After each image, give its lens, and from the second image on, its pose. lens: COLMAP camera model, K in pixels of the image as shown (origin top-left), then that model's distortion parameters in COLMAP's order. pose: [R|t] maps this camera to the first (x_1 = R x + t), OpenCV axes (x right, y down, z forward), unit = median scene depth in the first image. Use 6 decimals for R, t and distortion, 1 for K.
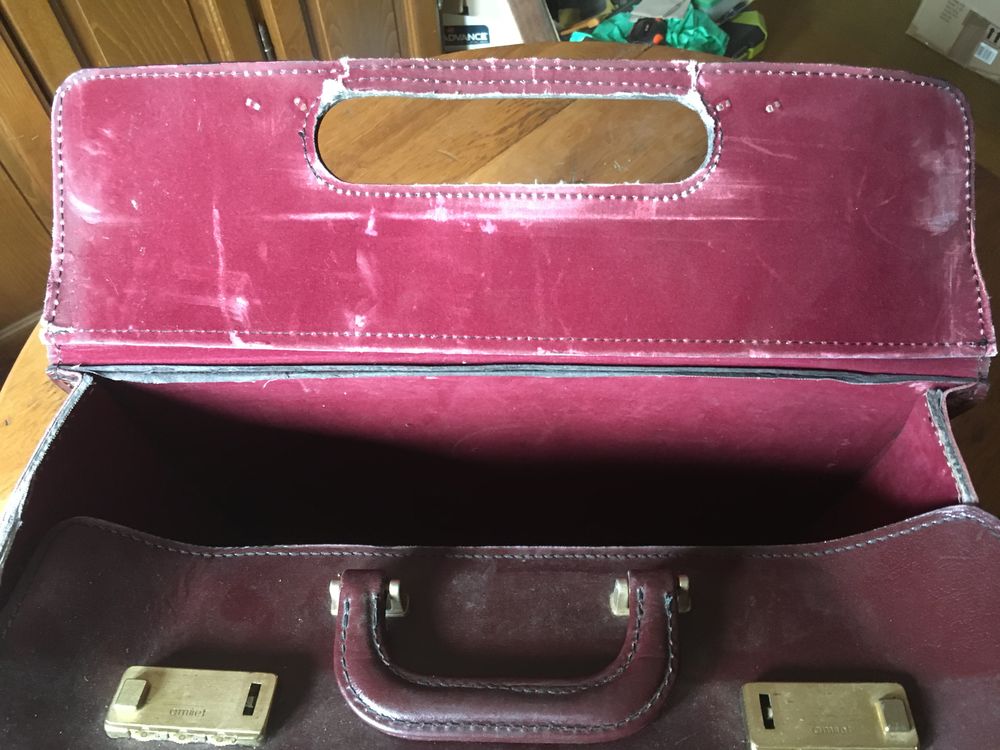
lens RADIAL K [[865.4, 0, 500.0], [0, 865.4, 375.0], [0, 0, 1]] dist [0.084984, -0.131565]
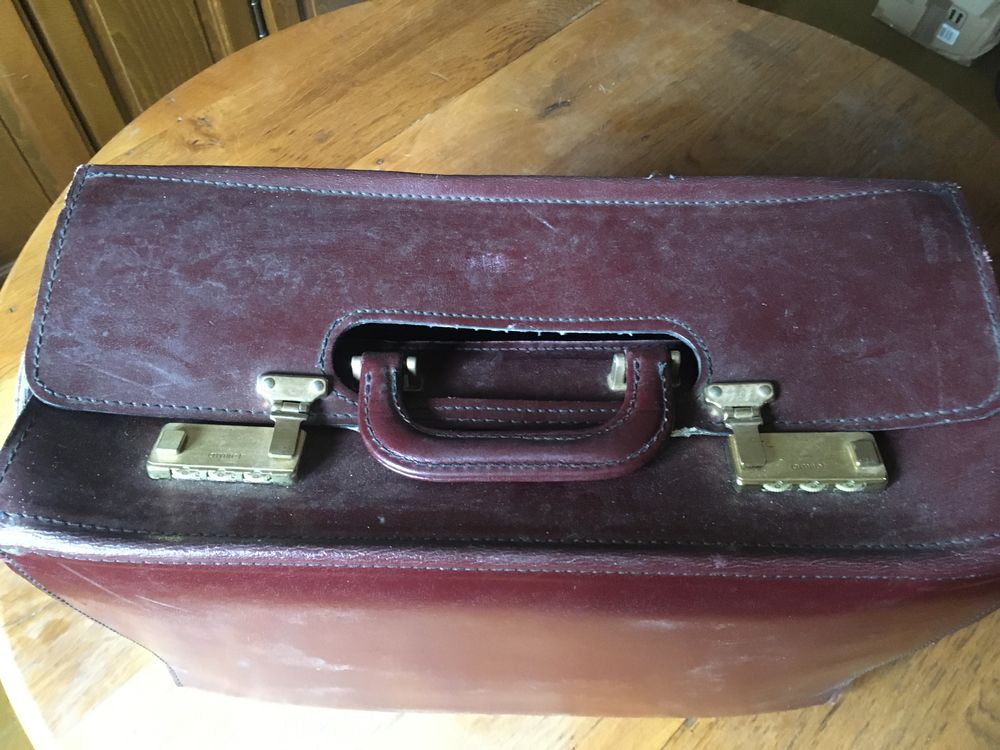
lens RADIAL K [[865.4, 0, 500.0], [0, 865.4, 375.0], [0, 0, 1]] dist [0.084984, -0.131565]
pose [[0.999378, 0.007841, 0.034390, -0.020495], [-0.007446, 0.999905, -0.011606, 0.115436], [-0.034478, 0.011343, 0.999341, -0.037987]]
